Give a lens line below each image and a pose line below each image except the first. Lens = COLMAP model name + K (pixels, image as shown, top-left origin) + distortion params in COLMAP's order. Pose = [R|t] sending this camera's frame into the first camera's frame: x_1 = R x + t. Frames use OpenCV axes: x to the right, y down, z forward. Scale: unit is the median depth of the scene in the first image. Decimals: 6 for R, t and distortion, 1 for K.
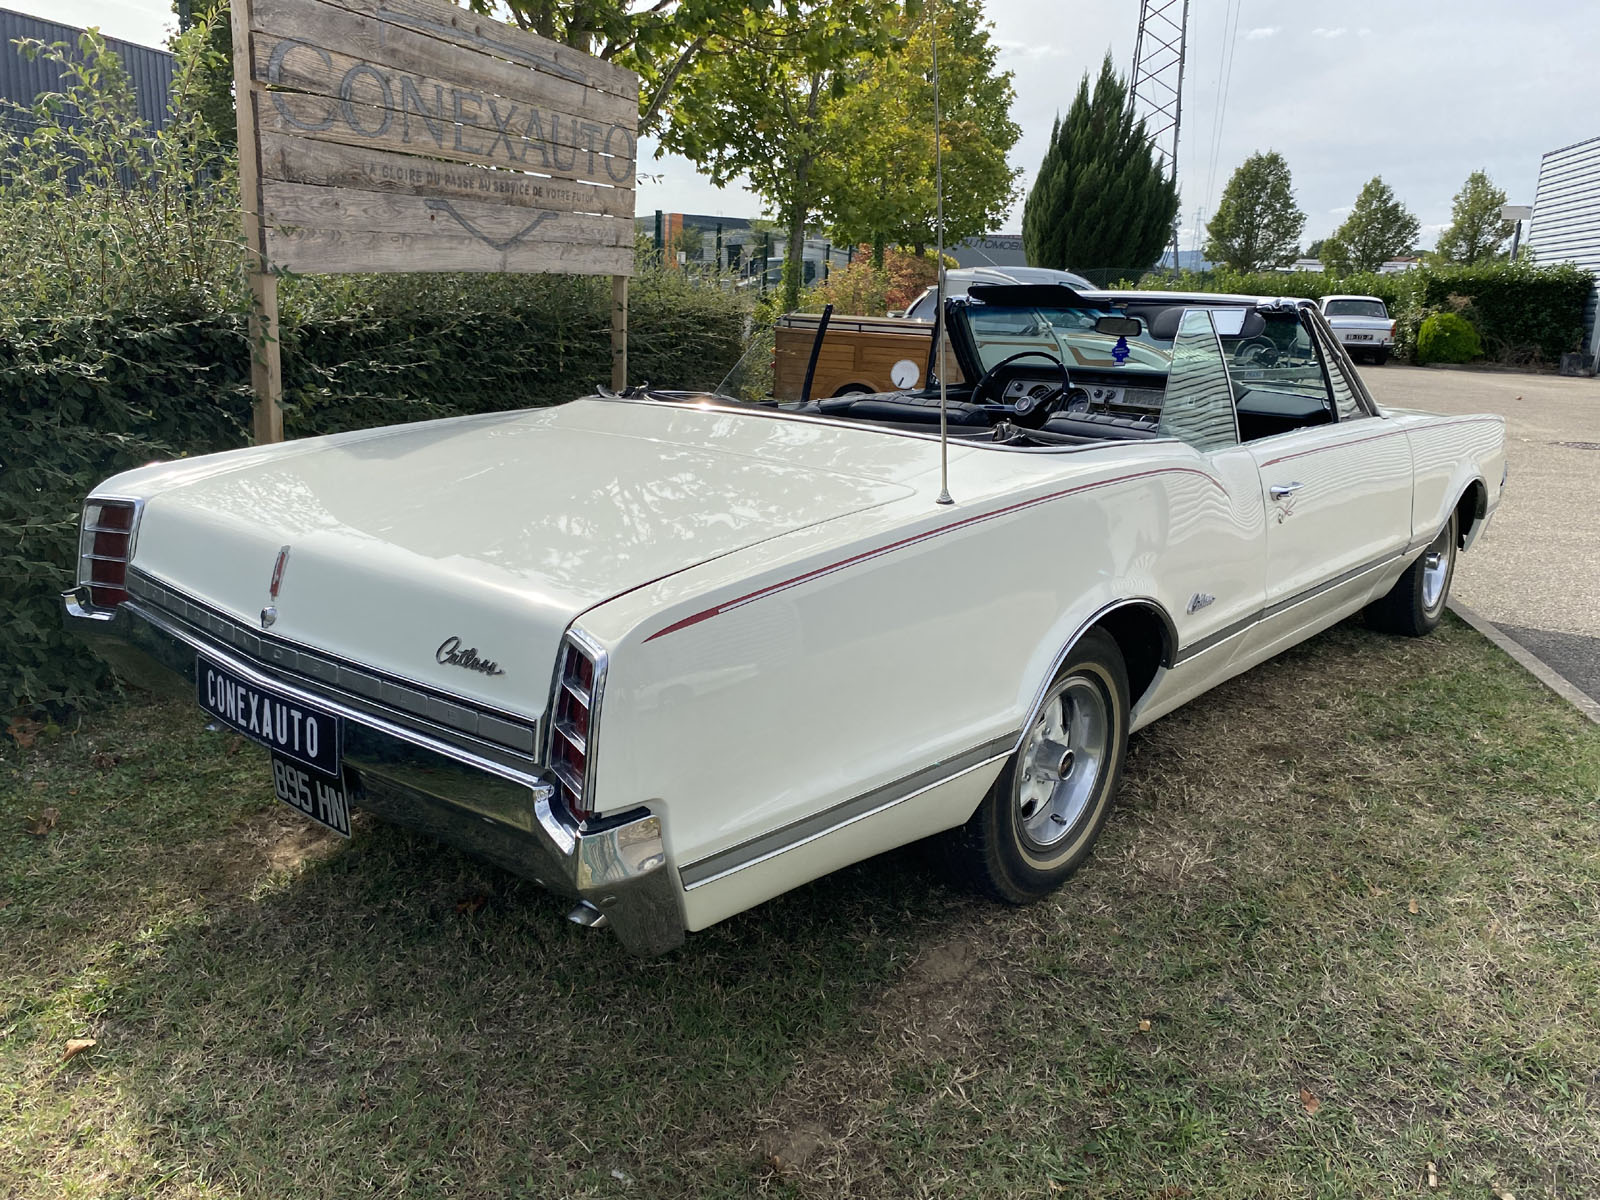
lens RADIAL K [[1200.4, 0, 802.7], [0, 1200.4, 613.2], [0, 0, 1]] dist [-0.003220, -0.013383]
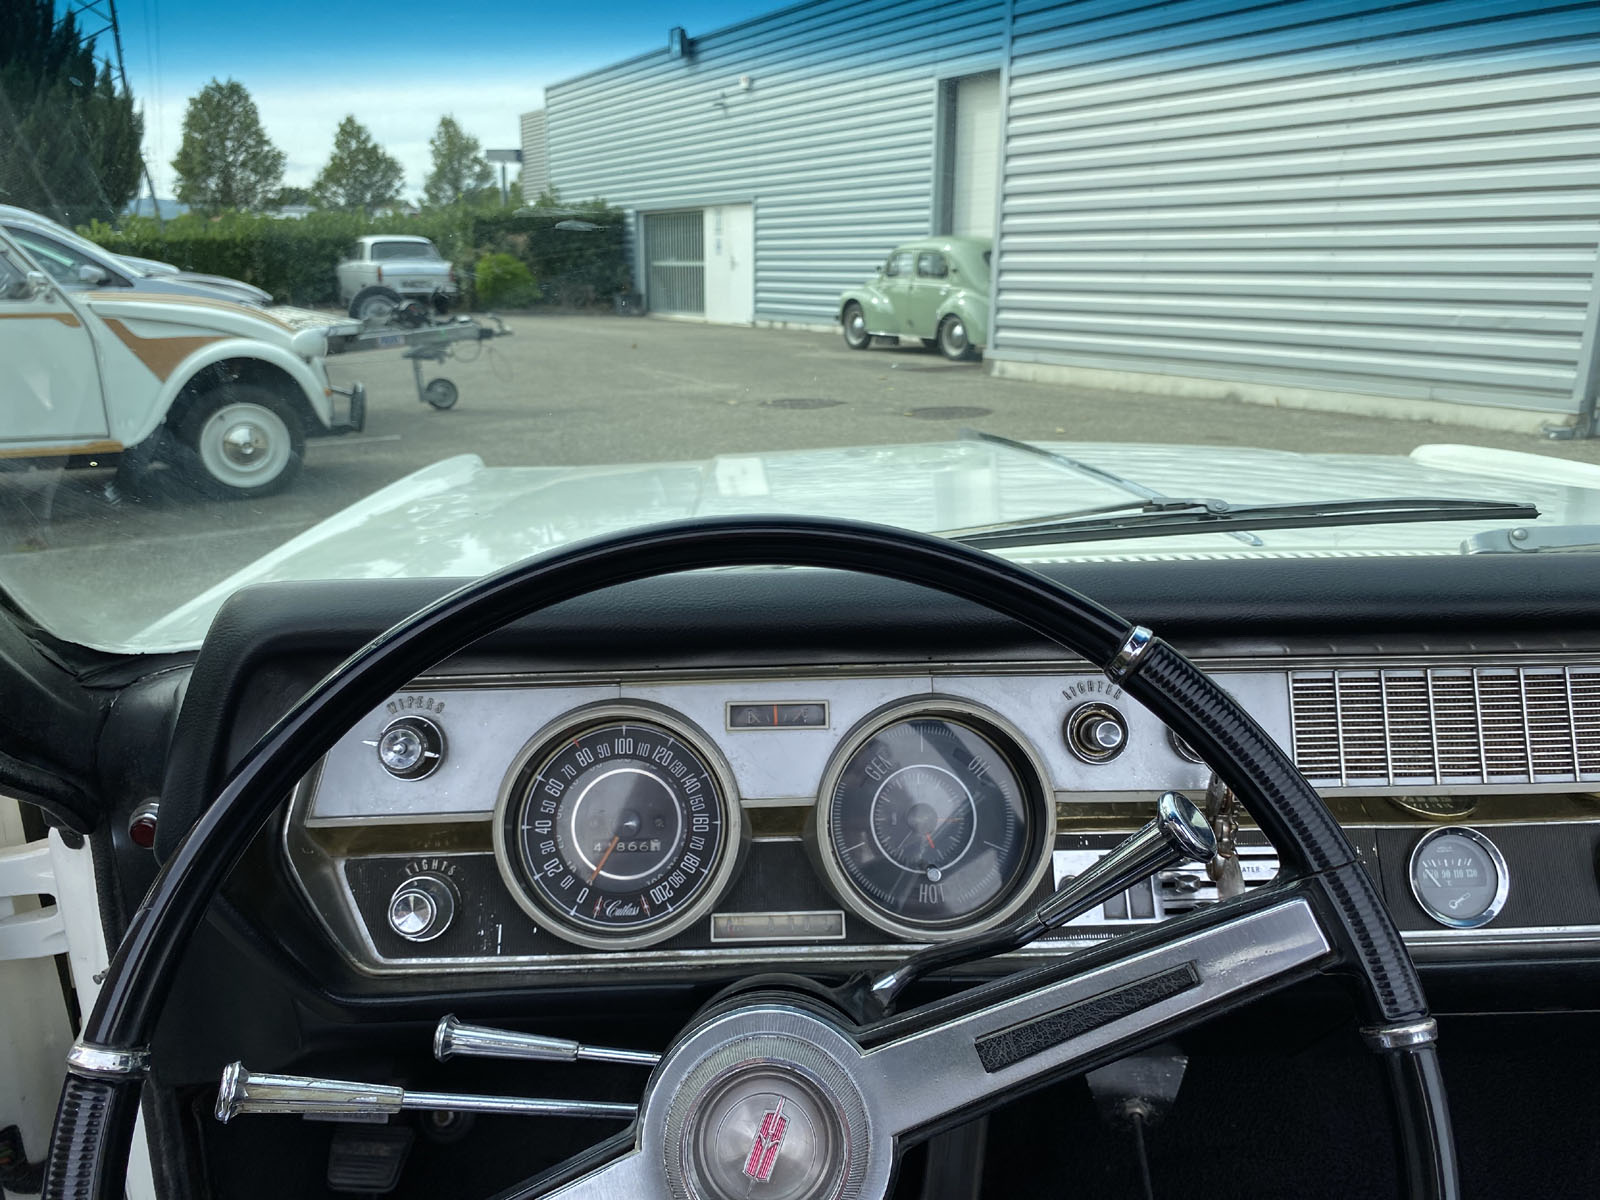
lens RADIAL K [[1222.2, 0, 828.6], [0, 1222.2, 618.7], [0, 0, 1]] dist [-0.037356, 0.029772]
pose [[0.703175, -0.217634, 0.676891, 0.020164], [0.189922, 0.974904, 0.116155, -0.035826], [-0.685183, 0.046879, 0.726861, 0.151913]]
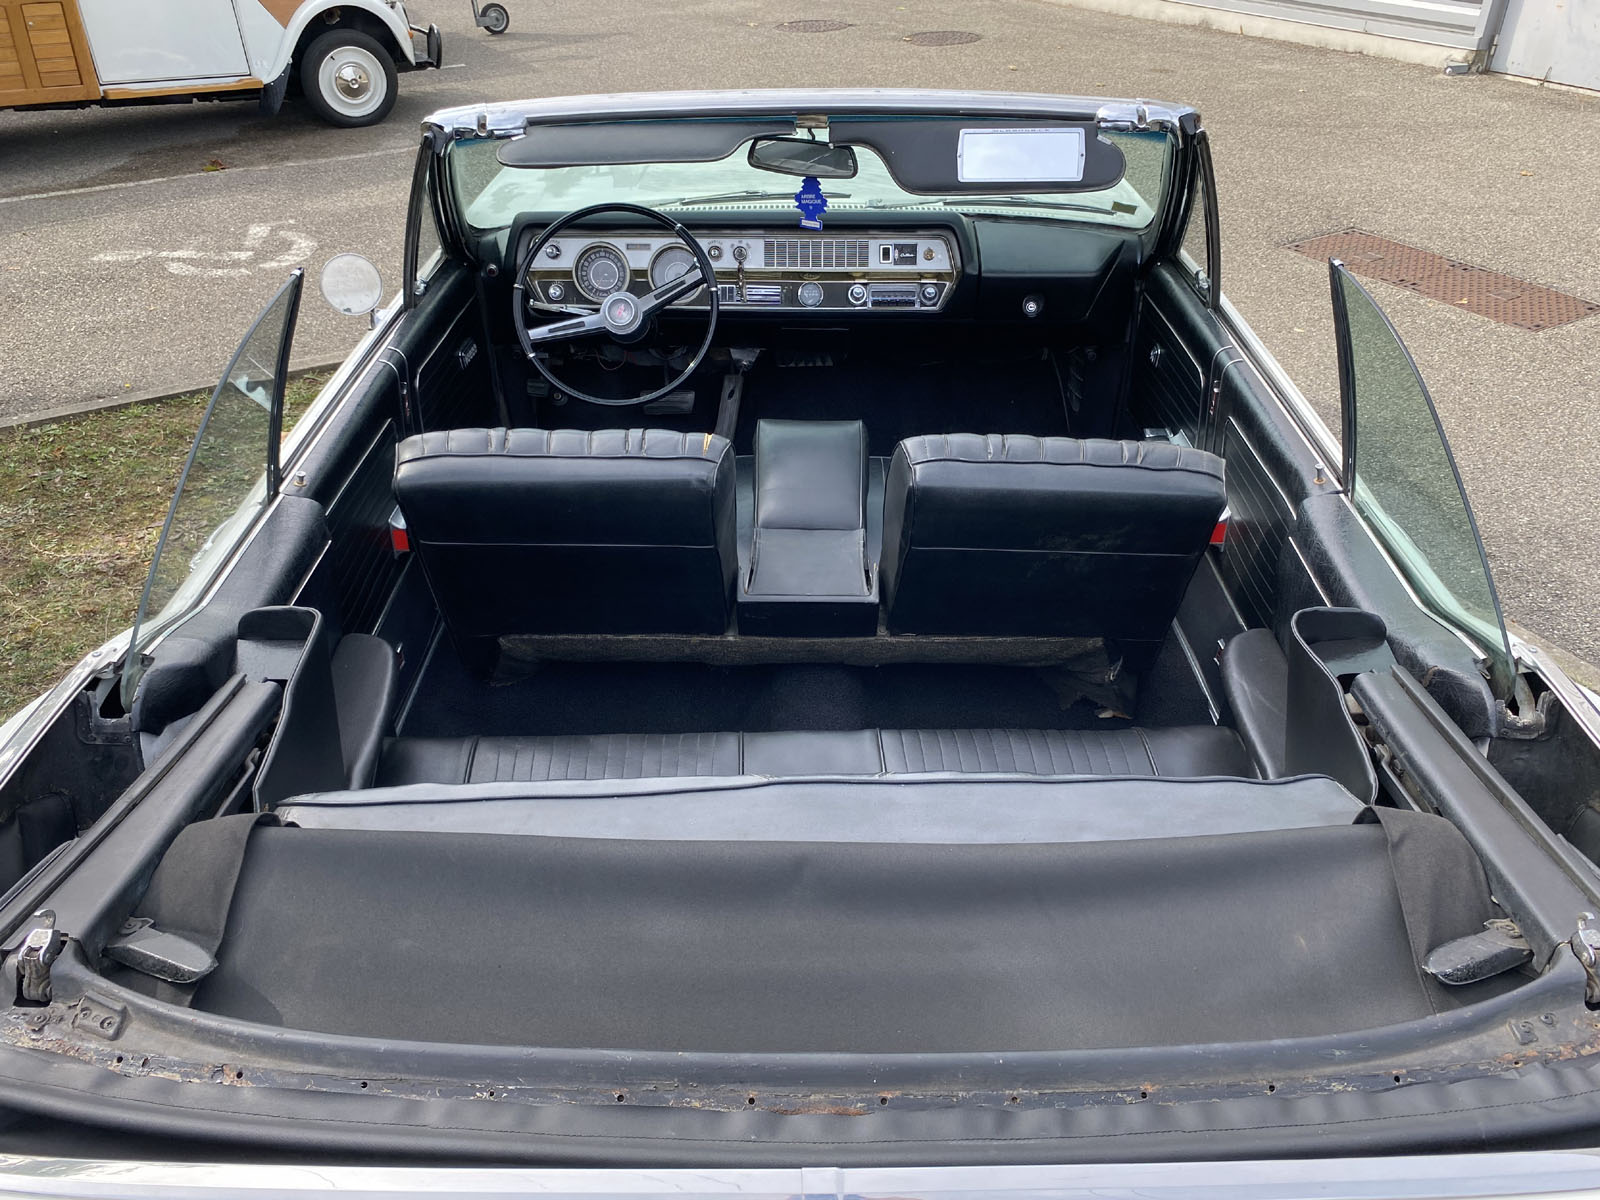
lens RADIAL K [[1195.4, 0, 804.1], [0, 1195.4, 626.9], [0, 0, 1]] dist [-0.001289, -0.003964]
pose [[0.748253, -0.395610, 0.532551, -0.016908], [0.185356, 0.895442, 0.404756, -0.040420], [-0.636994, -0.204148, 0.743345, 0.086097]]
